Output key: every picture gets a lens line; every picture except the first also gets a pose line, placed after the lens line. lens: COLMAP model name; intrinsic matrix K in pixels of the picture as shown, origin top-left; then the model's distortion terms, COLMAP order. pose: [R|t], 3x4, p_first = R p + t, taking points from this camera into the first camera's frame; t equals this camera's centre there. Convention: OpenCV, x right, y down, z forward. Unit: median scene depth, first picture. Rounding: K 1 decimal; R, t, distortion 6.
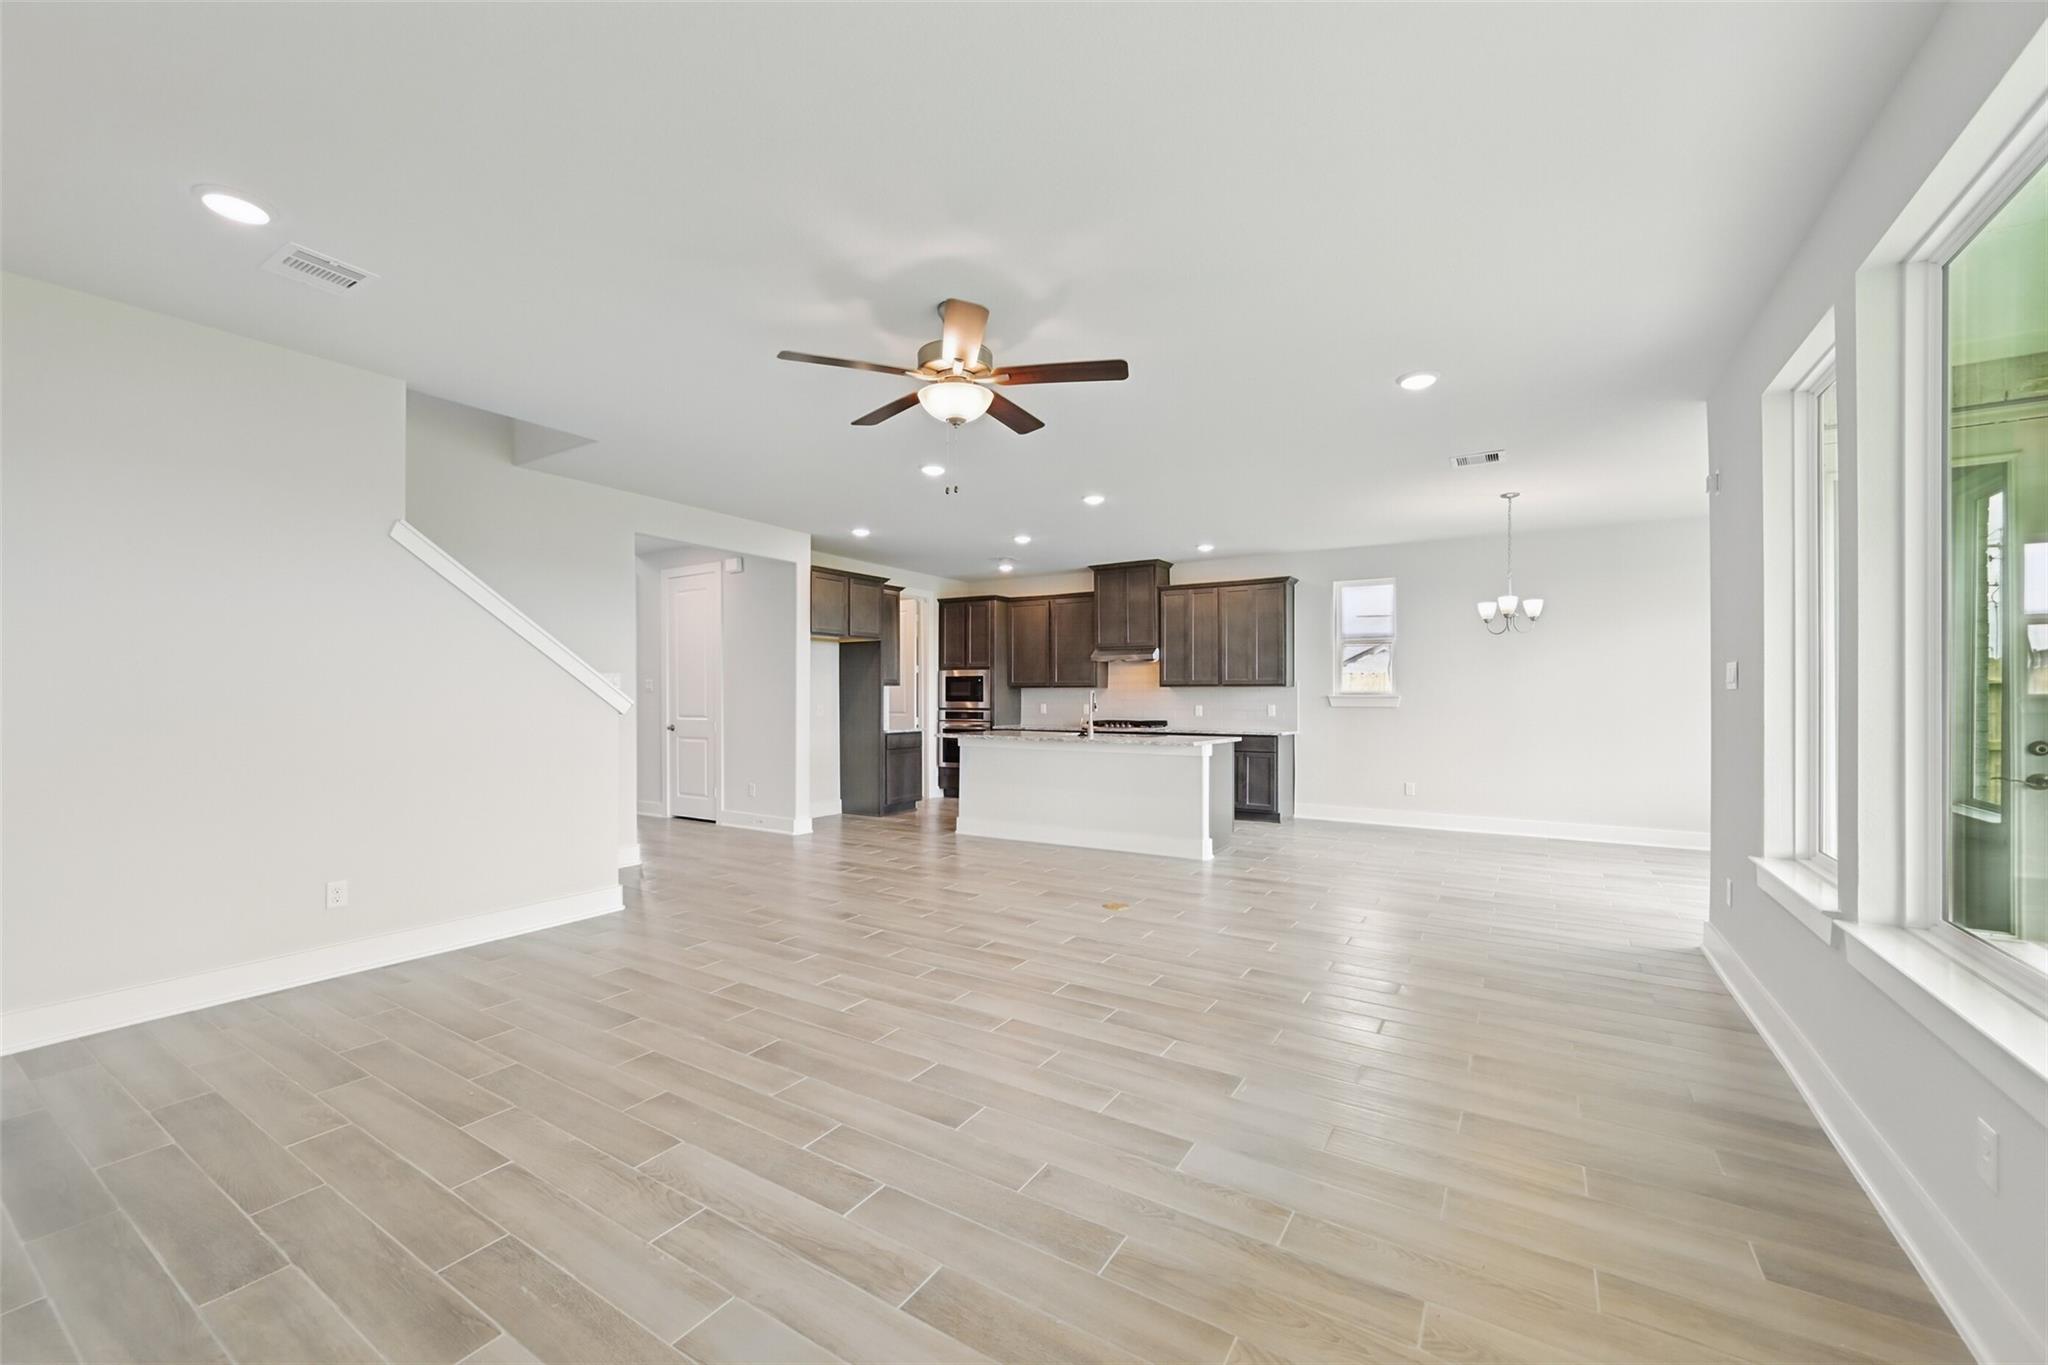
lens RADIAL K [[807.2, 0, 1022.6], [0, 807.2, 689.9], [0, 0, 1]] dist [0.006498, -0.000190]
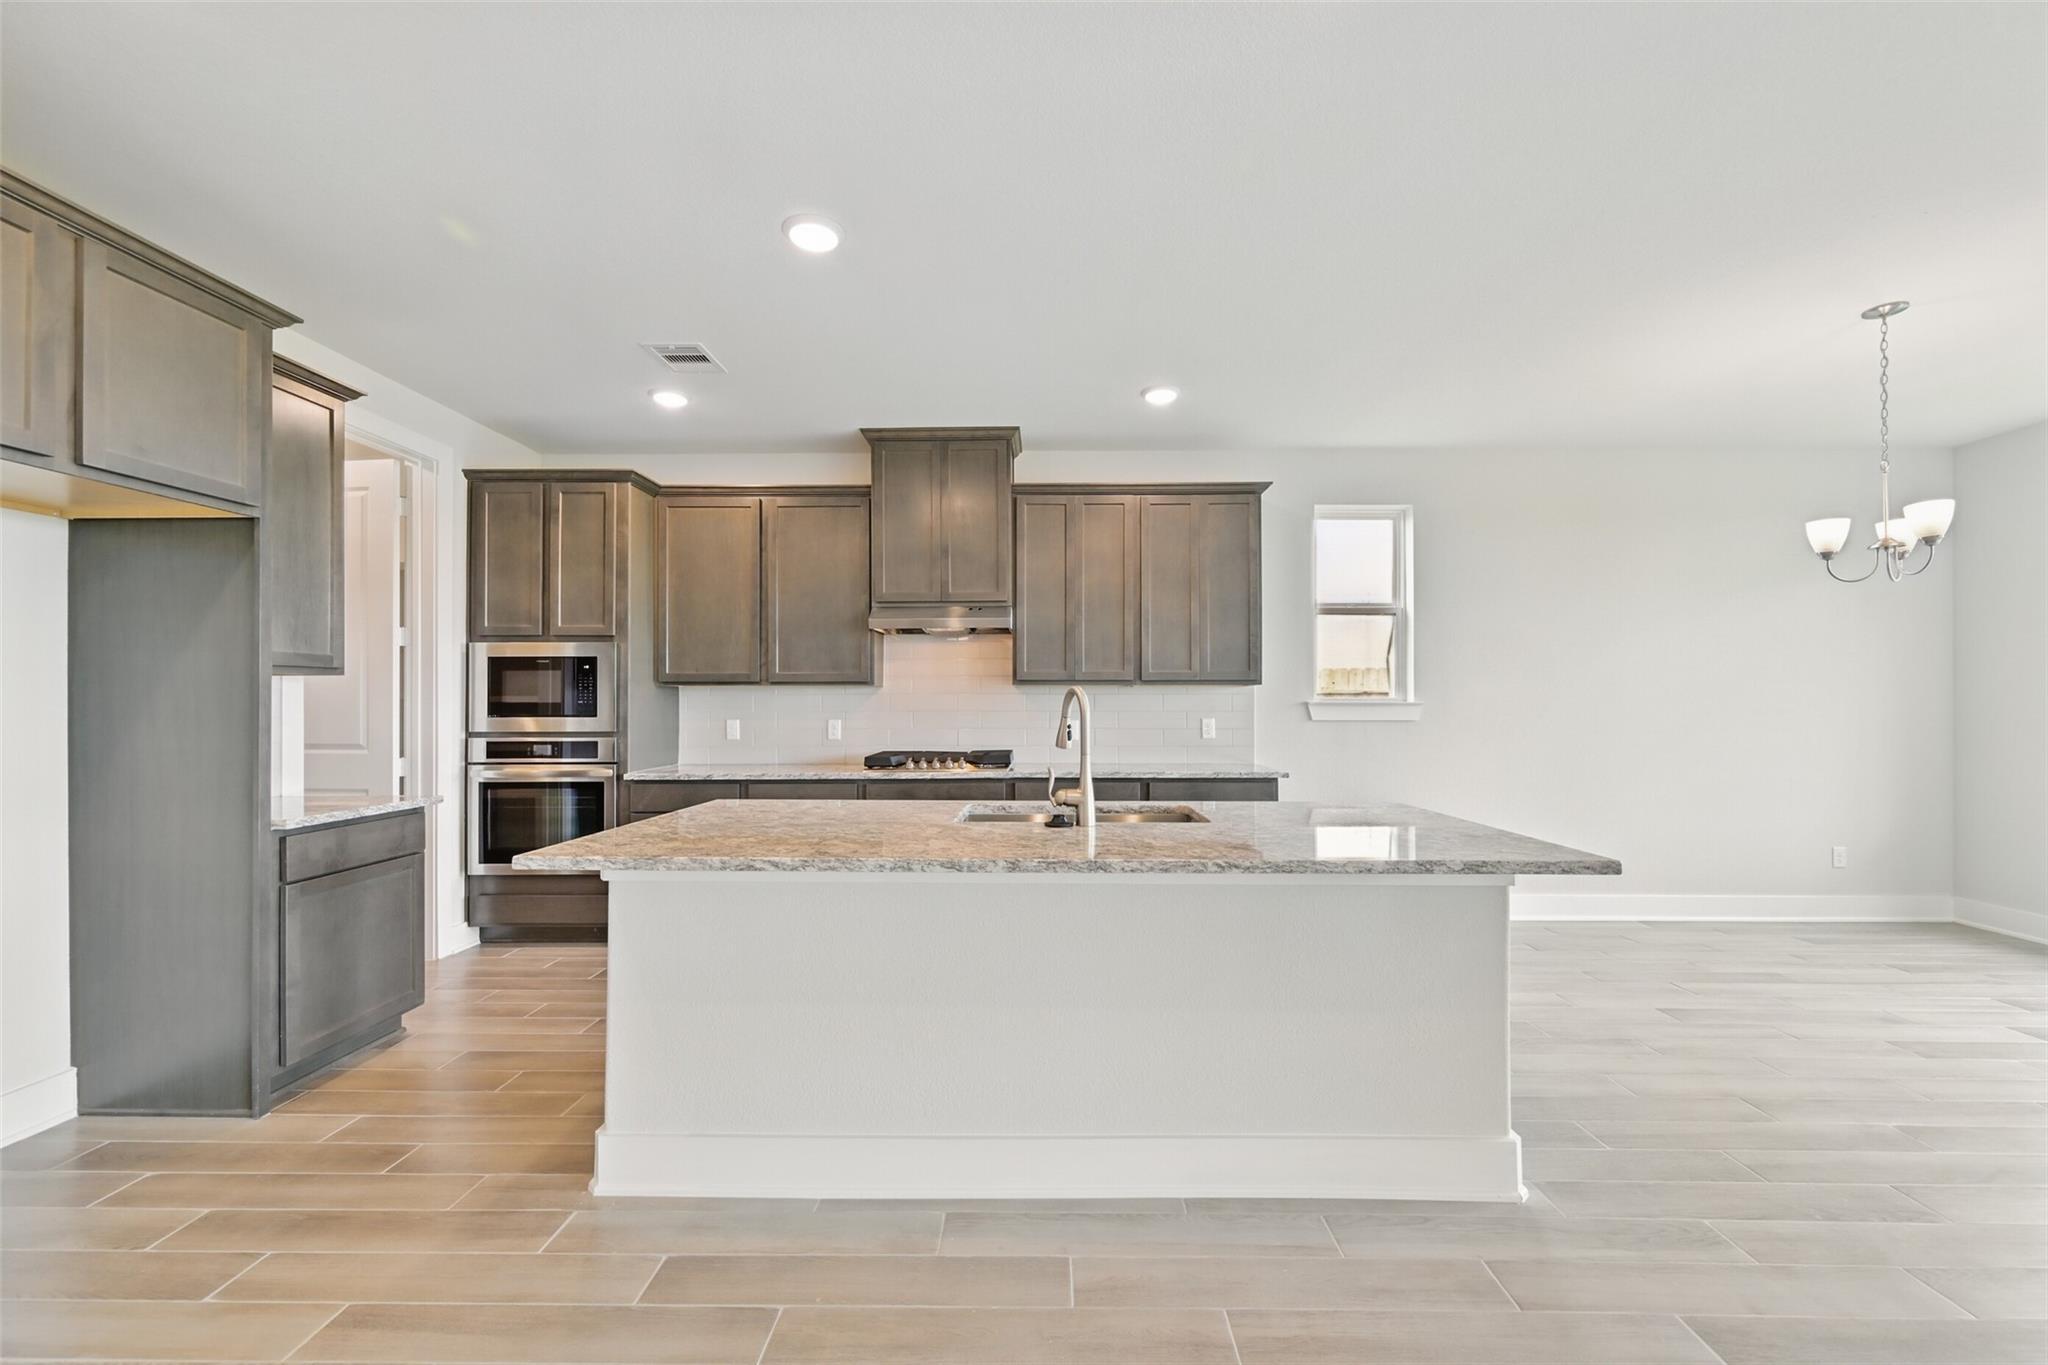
lens RADIAL K [[807.2, 0, 1027.5], [0, 807.2, 696.0], [0, 0, 1]] dist [0.006498, -0.000190]
pose [[0.854374, 0.002645, 0.519652, -0.080036], [-0.002549, 0.999996, -0.000898, 0.003623], [-0.519653, -0.000558, 0.854377, 0.537609]]
